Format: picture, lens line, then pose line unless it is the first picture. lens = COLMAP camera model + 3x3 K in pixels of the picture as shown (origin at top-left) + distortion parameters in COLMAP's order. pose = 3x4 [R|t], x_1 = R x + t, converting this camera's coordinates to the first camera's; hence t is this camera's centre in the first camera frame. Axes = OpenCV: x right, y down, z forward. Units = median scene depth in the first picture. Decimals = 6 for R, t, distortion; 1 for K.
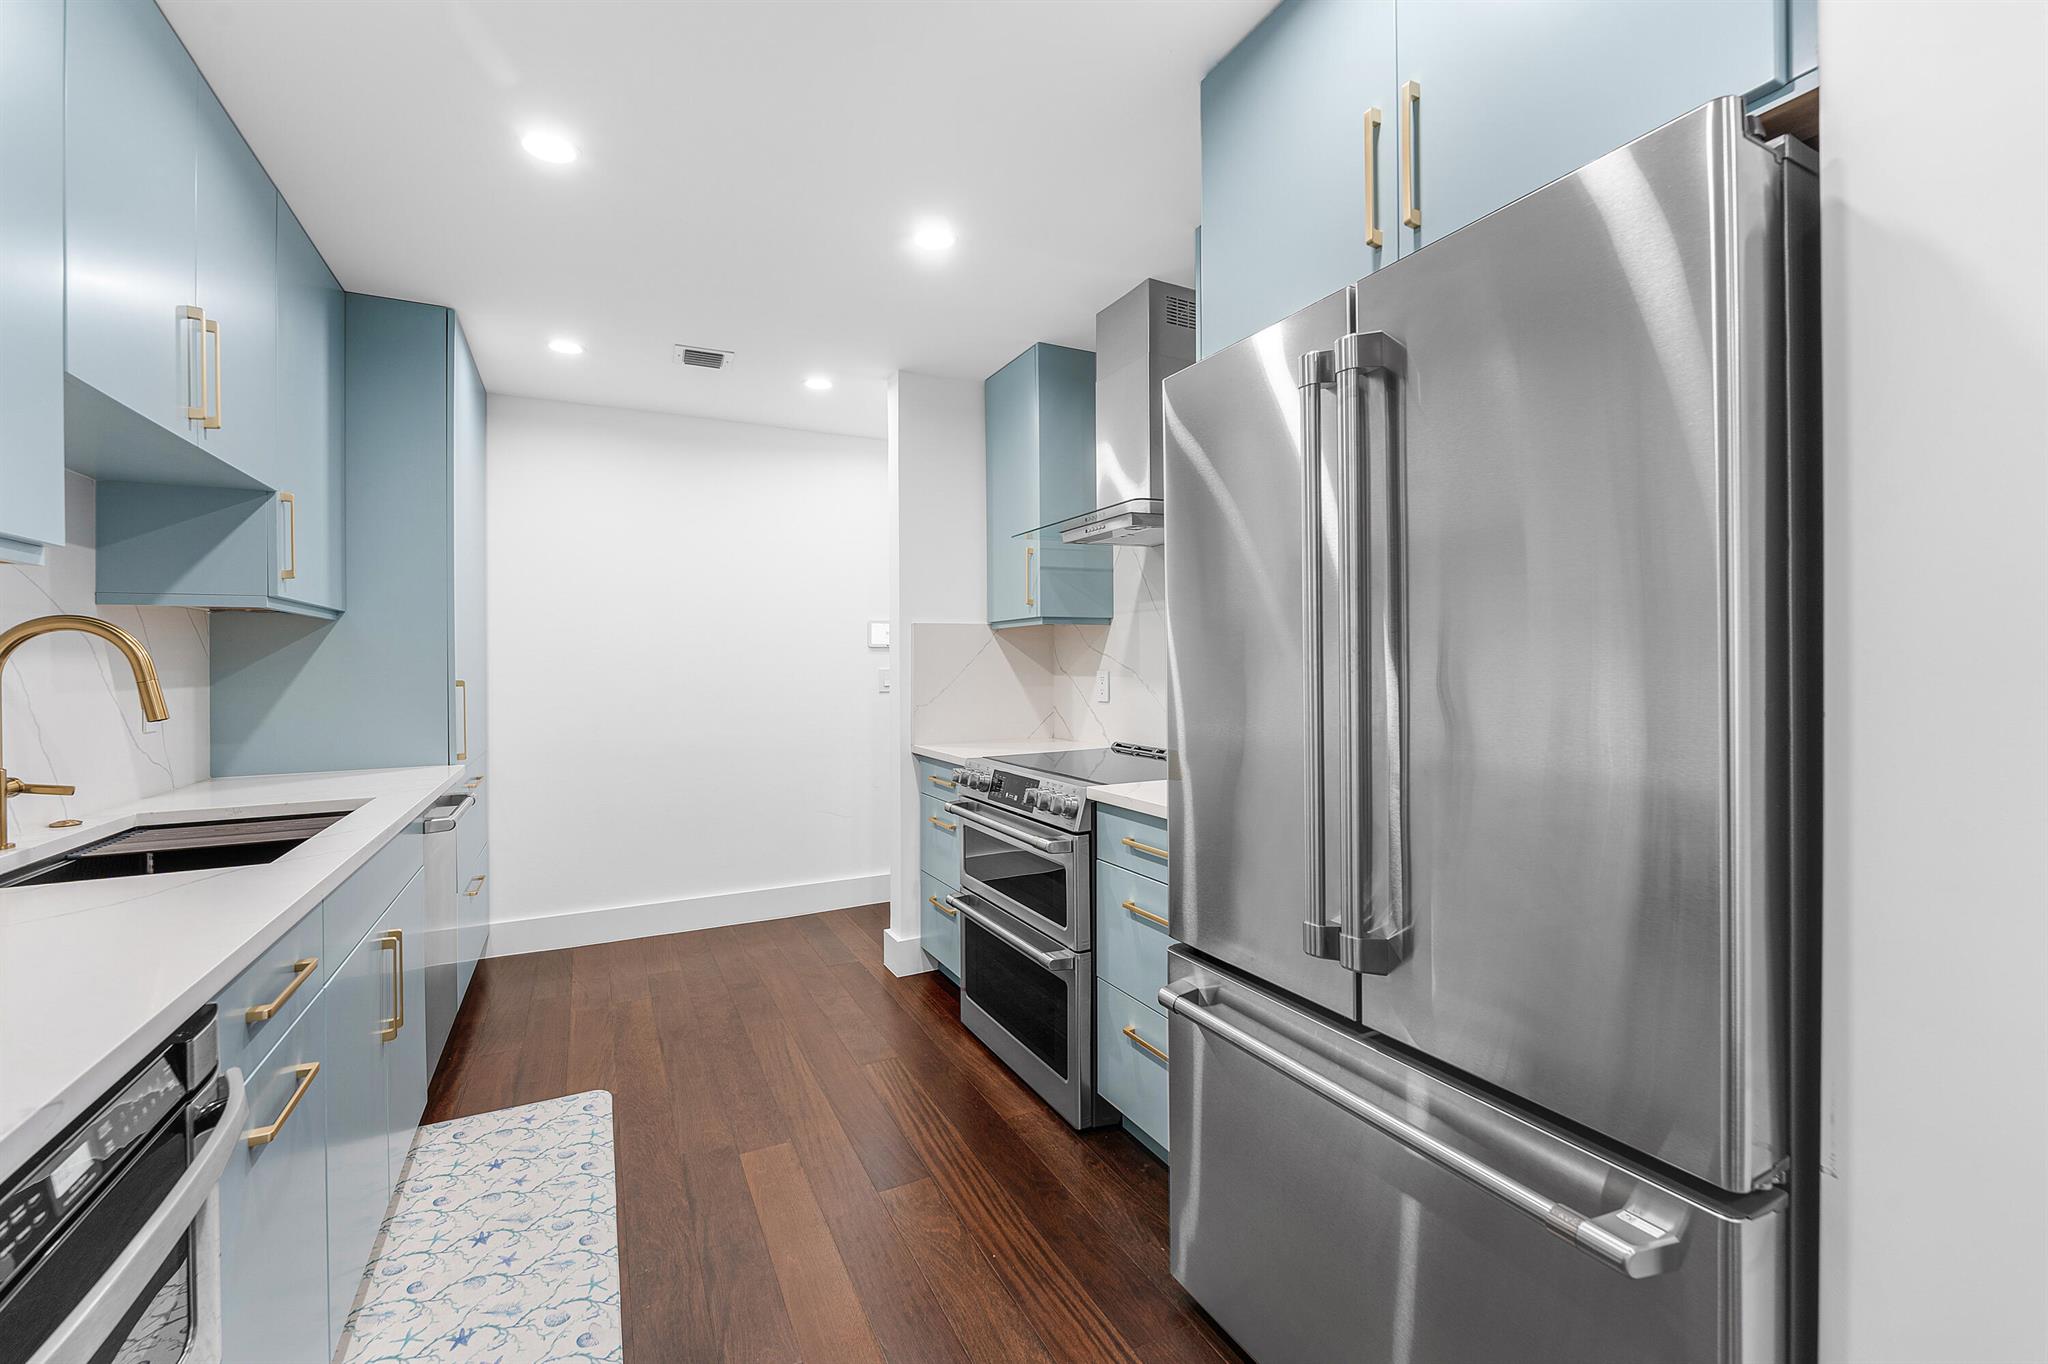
lens RADIAL K [[837.8, 0, 1027.7], [0, 837.8, 669.3], [0, 0, 1]] dist [-0.002930, -0.000502]
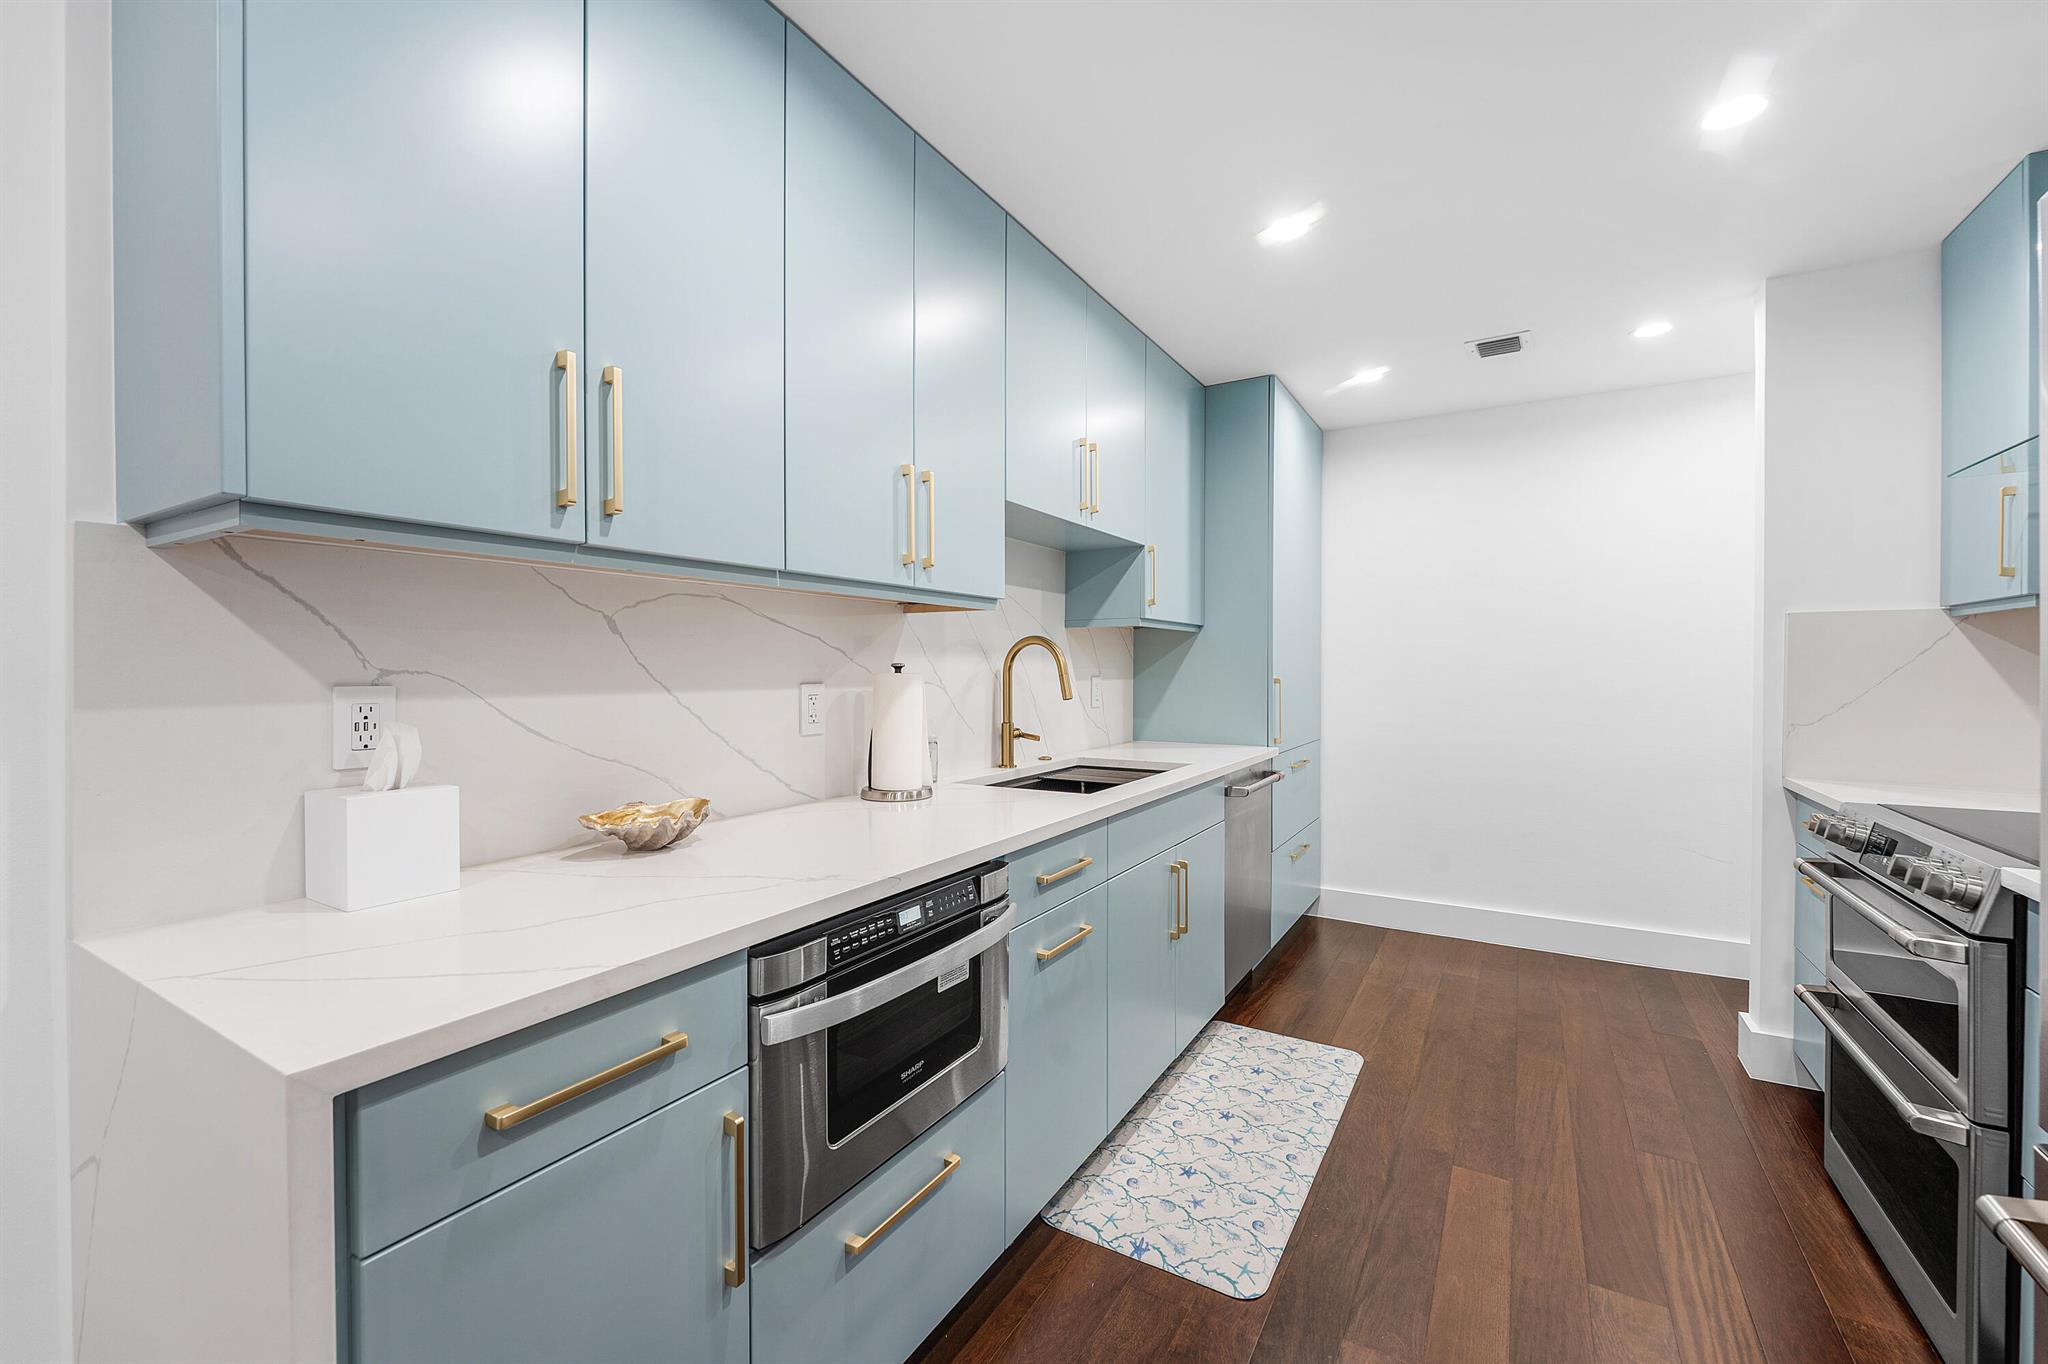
lens RADIAL K [[842.2, 0, 1021.3], [0, 842.2, 676.7], [0, 0, 1]] dist [-0.000501, 0.000215]
pose [[0.527505, 0.016658, -0.849388, 0.199229], [-0.009988, 0.999860, 0.013406, -0.002600], [0.849493, 0.001412, 0.527598, 0.041265]]
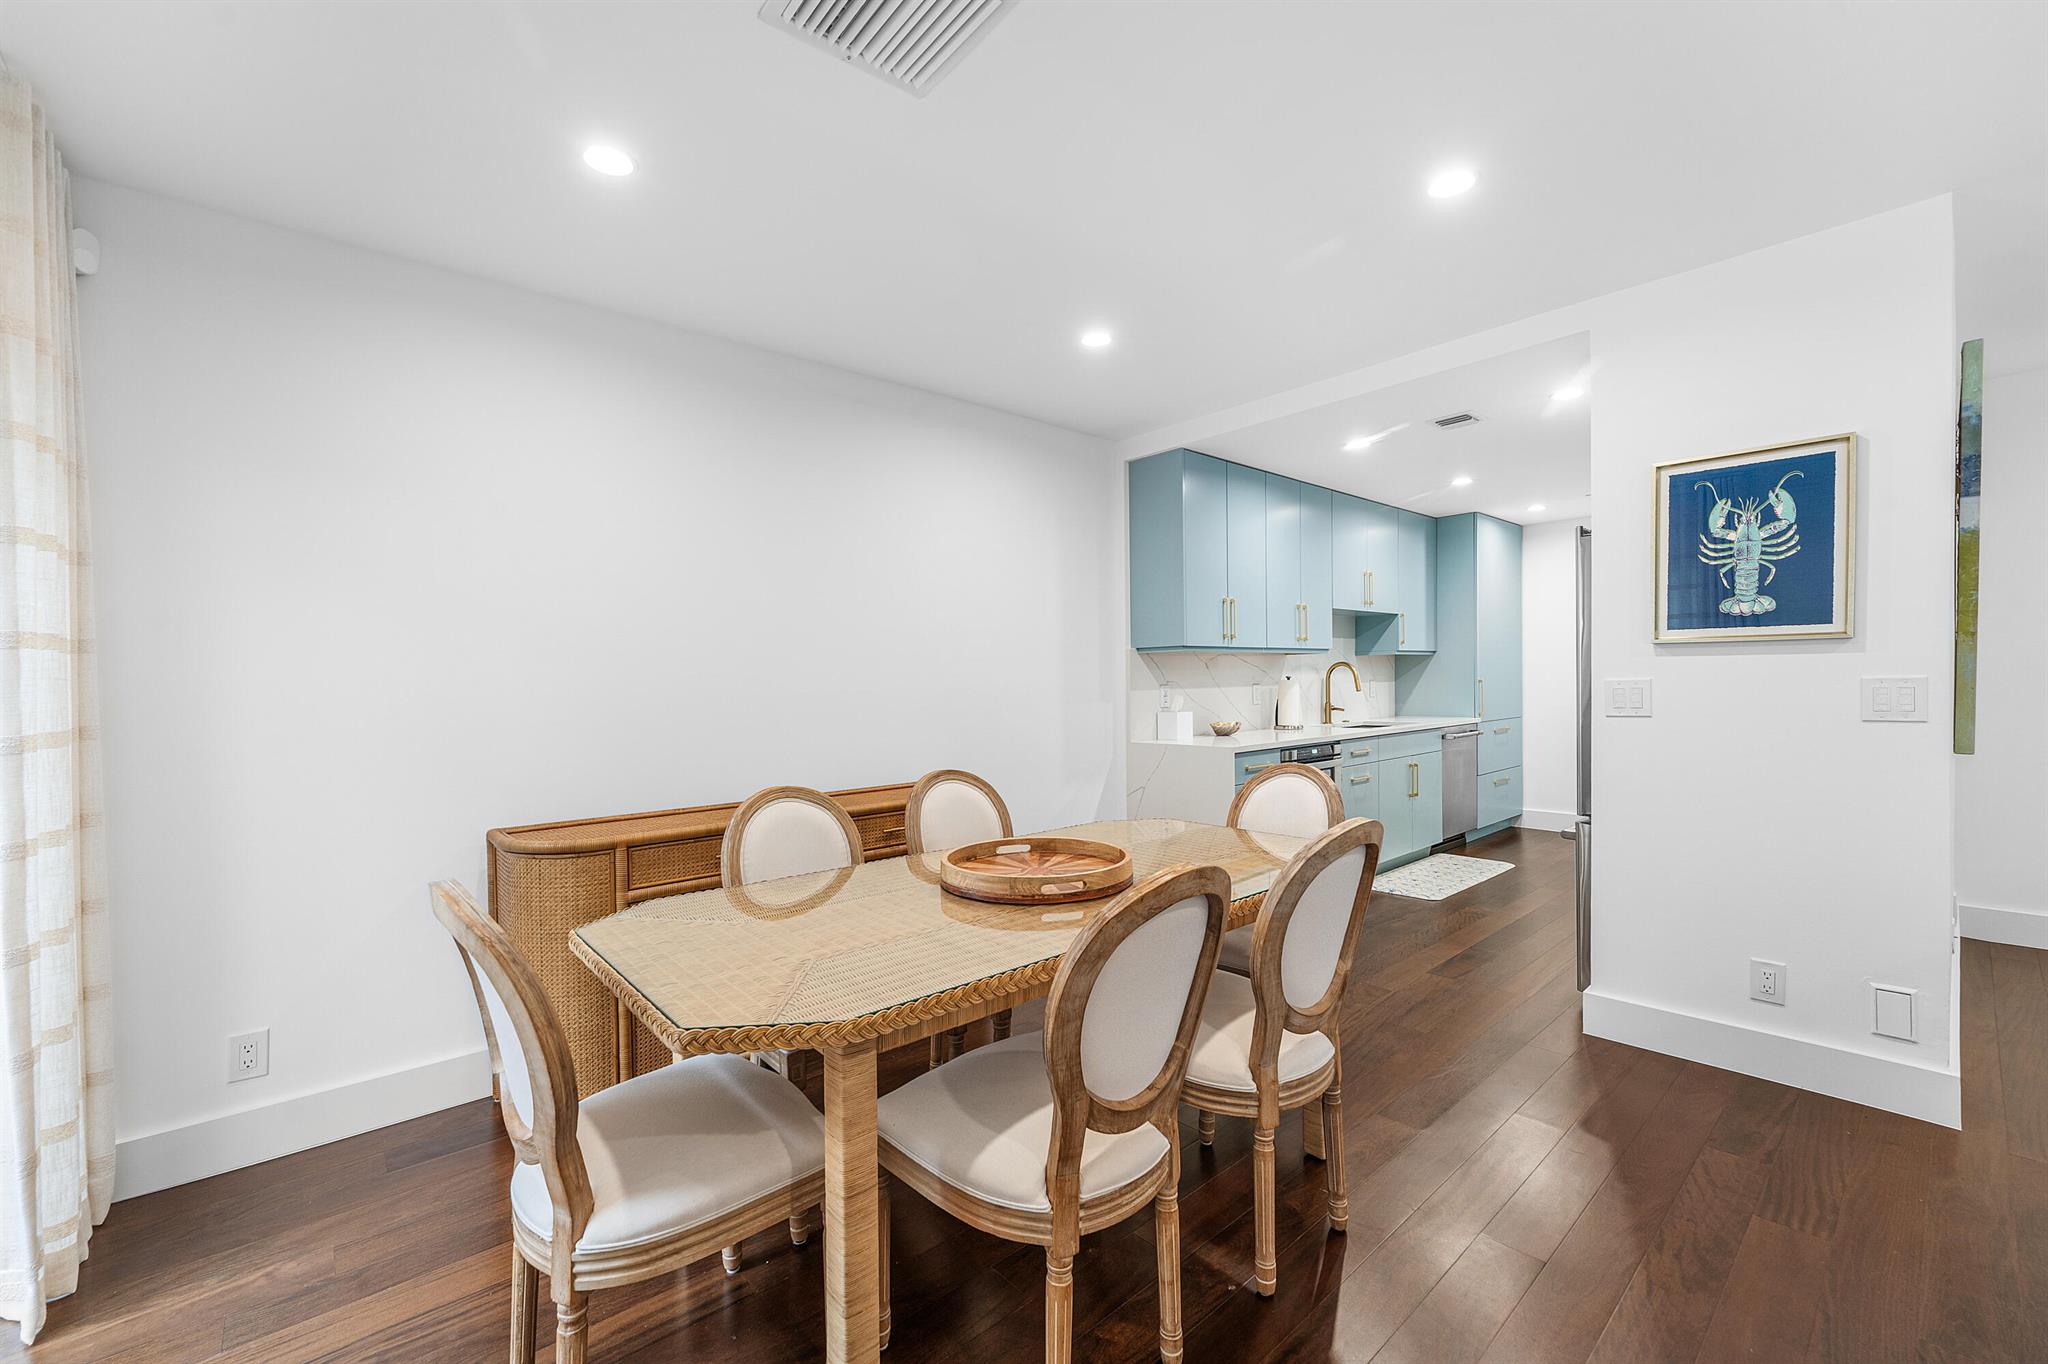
lens RADIAL K [[839.4, 0, 1030.2], [0, 839.4, 708.7], [0, 0, 1]] dist [-0.001639, -0.000164]
pose [[0.258155, 0.031063, -0.965604, 1.365718], [0.012142, 0.999300, 0.035393, -0.004186], [0.966027, -0.020861, 0.257597, -0.849080]]
